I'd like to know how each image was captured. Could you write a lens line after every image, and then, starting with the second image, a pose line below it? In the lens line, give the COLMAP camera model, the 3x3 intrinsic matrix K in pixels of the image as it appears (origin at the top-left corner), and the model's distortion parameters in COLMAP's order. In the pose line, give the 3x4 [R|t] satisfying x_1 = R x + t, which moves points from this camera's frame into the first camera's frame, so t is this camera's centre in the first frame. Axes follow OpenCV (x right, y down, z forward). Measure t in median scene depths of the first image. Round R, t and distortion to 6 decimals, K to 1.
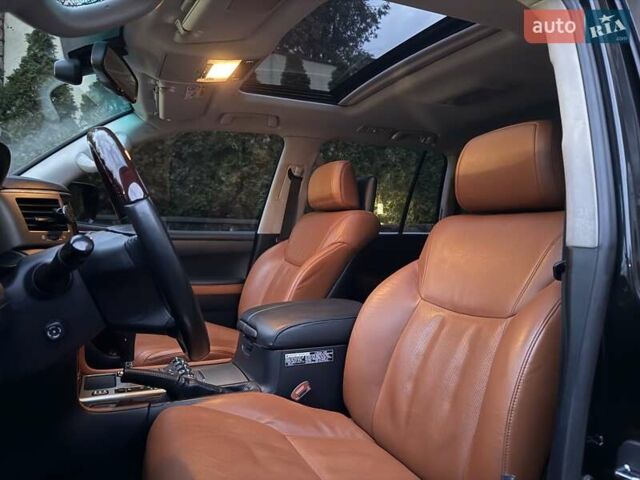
lens RADIAL K [[451.7, 0, 318.5], [0, 451.7, 239.0], [0, 0, 1]] dist [0.065915, -0.094942]
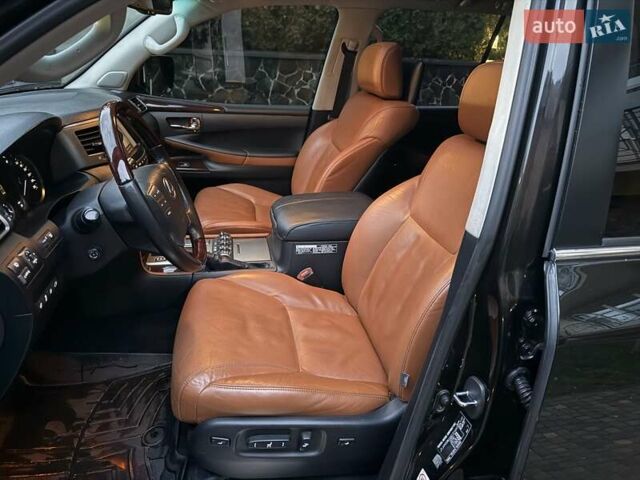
lens RADIAL K [[451.7, 0, 319.0], [0, 451.7, 243.2], [0, 0, 1]] dist [0.065915, -0.094942]
pose [[0.969542, 0.116615, -0.215381, 0.209420], [-0.025219, 0.922234, 0.385808, -0.191176], [0.243623, -0.368625, 0.897086, -0.082577]]
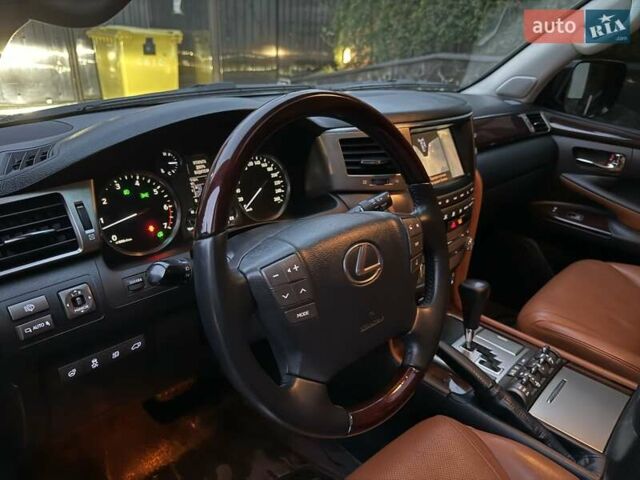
lens RADIAL K [[451.7, 0, 321.2], [0, 451.7, 248.2], [0, 0, 1]] dist [0.065915, -0.094942]
pose [[0.356108, 0.382156, -0.852727, 0.115547], [-0.050909, 0.919129, 0.390655, -0.144244], [0.933057, -0.095704, 0.346764, 0.373246]]
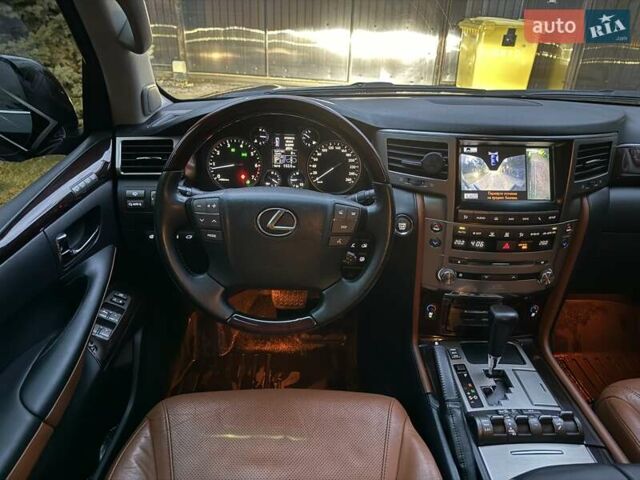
lens RADIAL K [[451.7, 0, 319.7], [0, 451.7, 240.2], [0, 0, 1]] dist [0.065915, -0.094942]
pose [[-0.391028, 0.384078, -0.836410, 0.236542], [-0.047003, 0.899248, 0.434907, -0.198060], [0.919178, 0.209374, -0.333578, 0.753626]]
